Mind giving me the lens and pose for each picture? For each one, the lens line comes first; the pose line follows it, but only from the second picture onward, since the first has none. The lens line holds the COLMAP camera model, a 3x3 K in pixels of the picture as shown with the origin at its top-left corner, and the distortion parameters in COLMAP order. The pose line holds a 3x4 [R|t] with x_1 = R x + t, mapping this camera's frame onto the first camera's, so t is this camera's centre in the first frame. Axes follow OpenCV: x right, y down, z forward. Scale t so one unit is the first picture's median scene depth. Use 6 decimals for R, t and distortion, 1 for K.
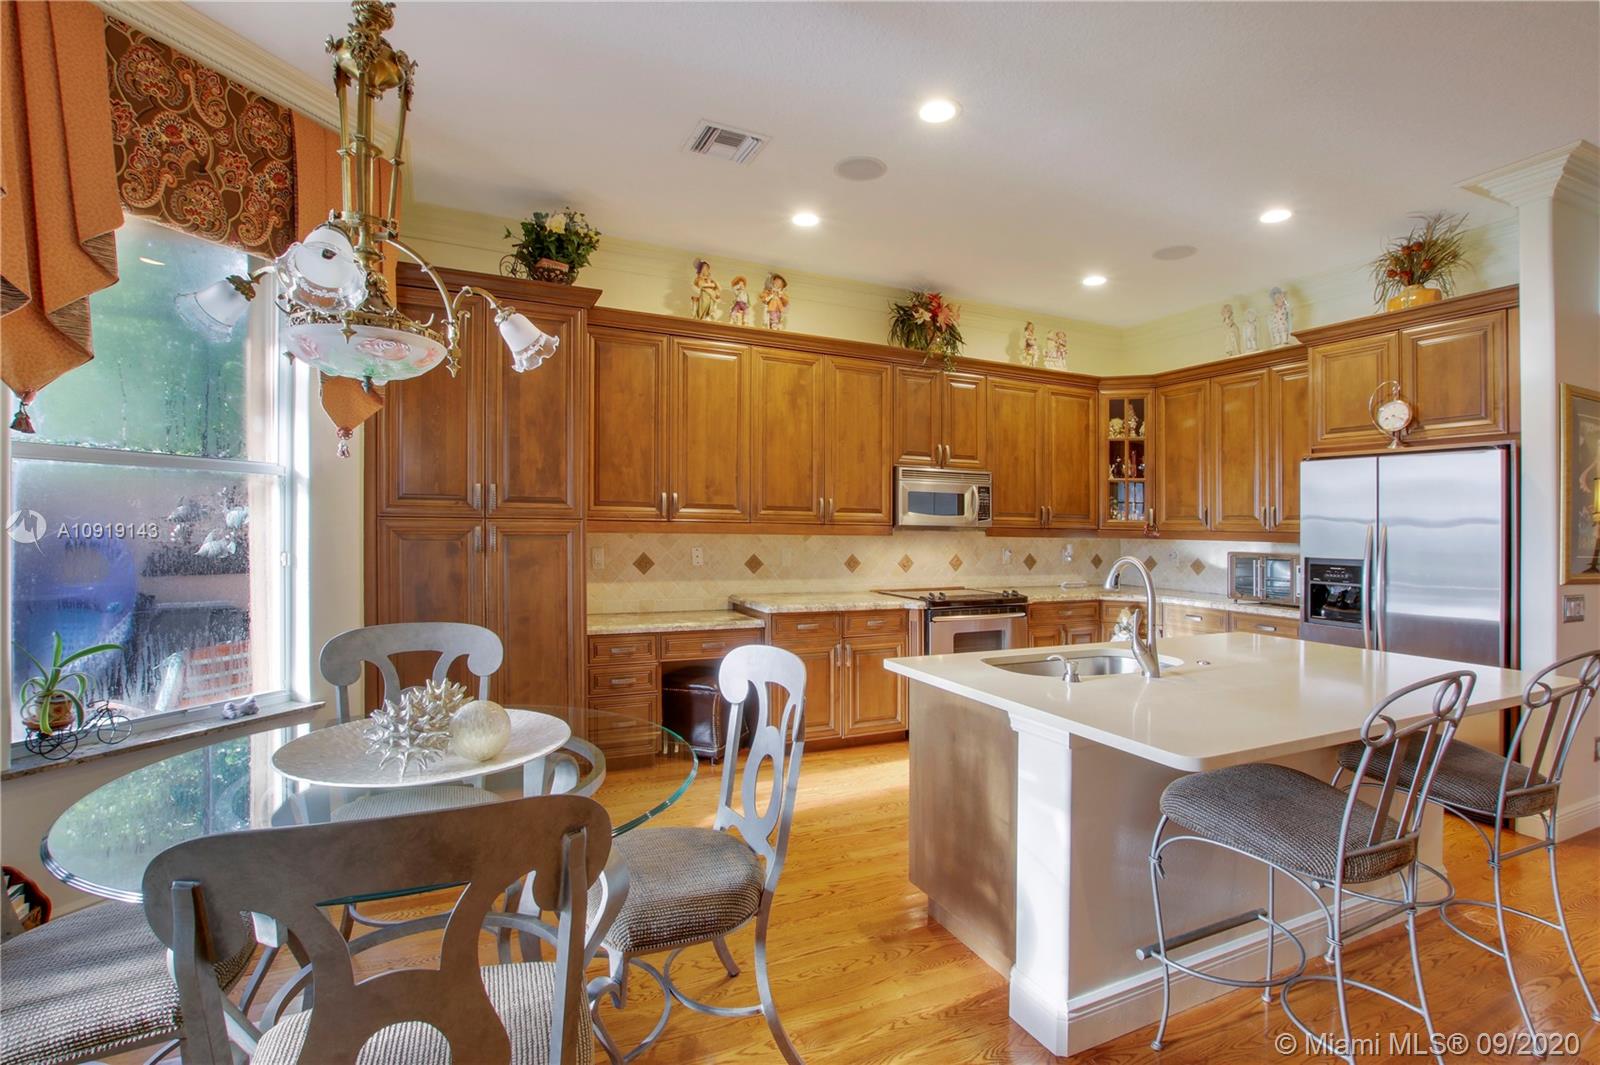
lens RADIAL K [[743.6, 0, 803.9], [0, 743.6, 522.1], [0, 0, 1]] dist [-0.005921, -0.000015]
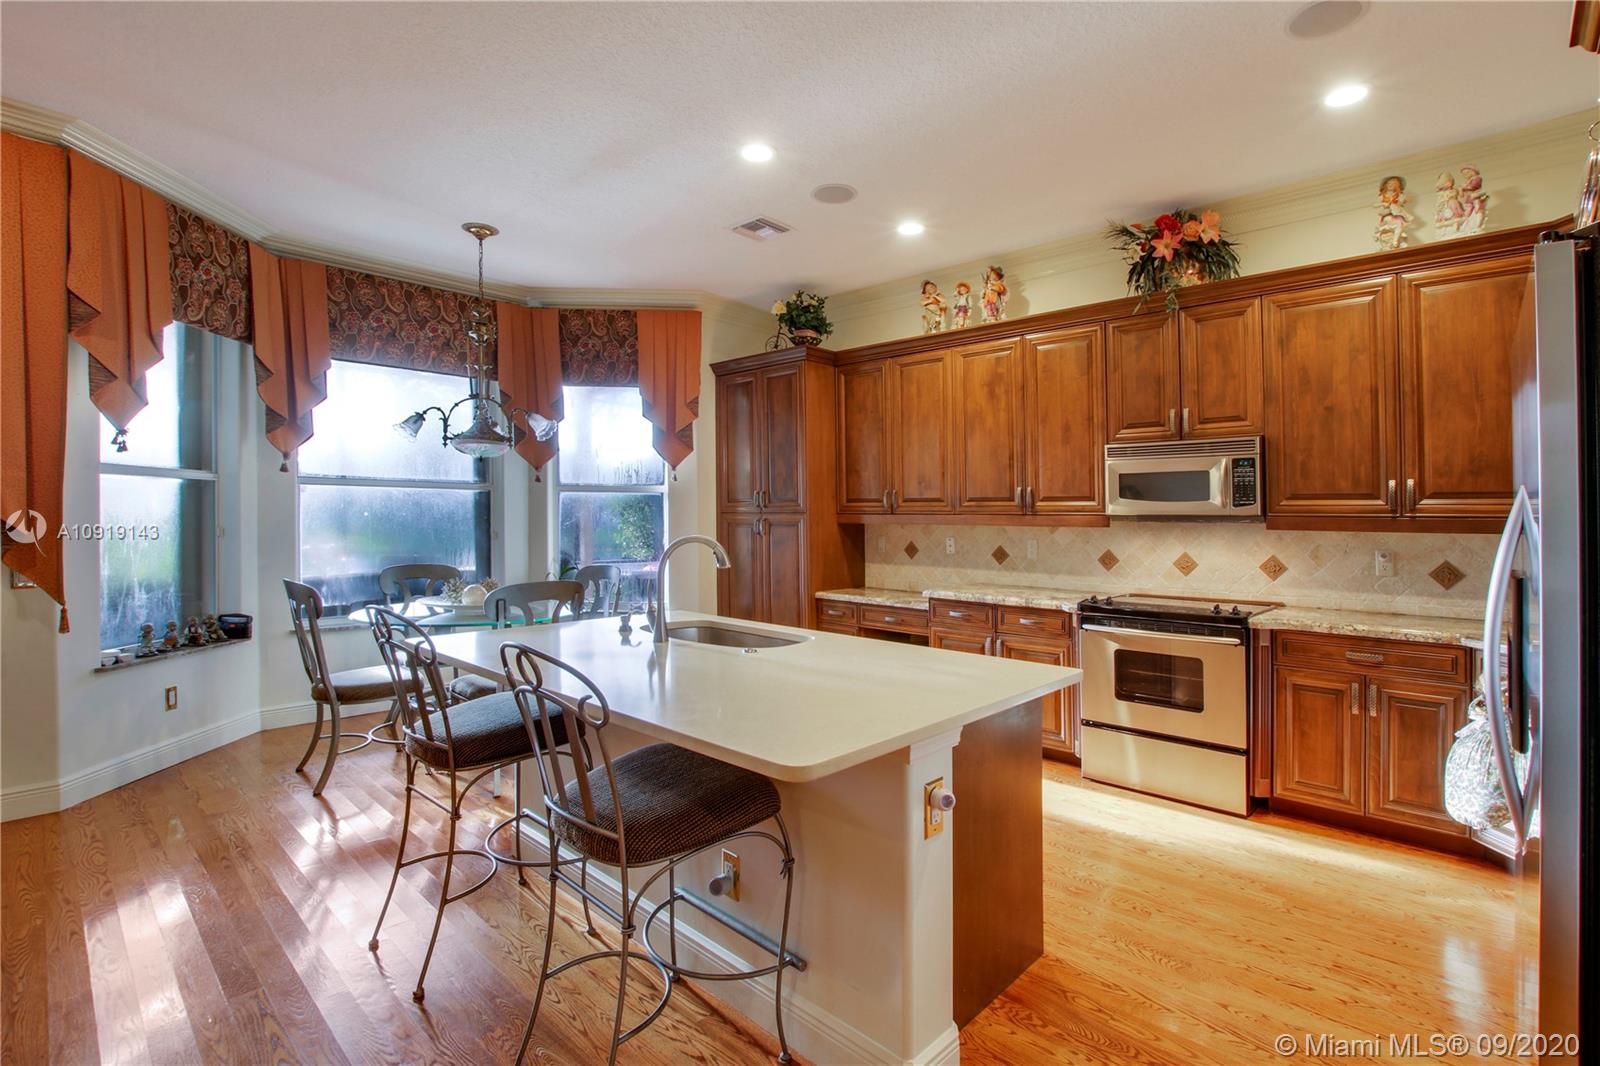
lens RADIAL K [[743.6, 0, 811.2], [0, 743.6, 535.6], [0, 0, 1]] dist [-0.005921, -0.000015]
pose [[0.390331, 0.011004, -0.920609, 0.770900], [0.004408, 0.999895, 0.013821, 0.014658], [0.920664, -0.009453, 0.390242, 0.370792]]
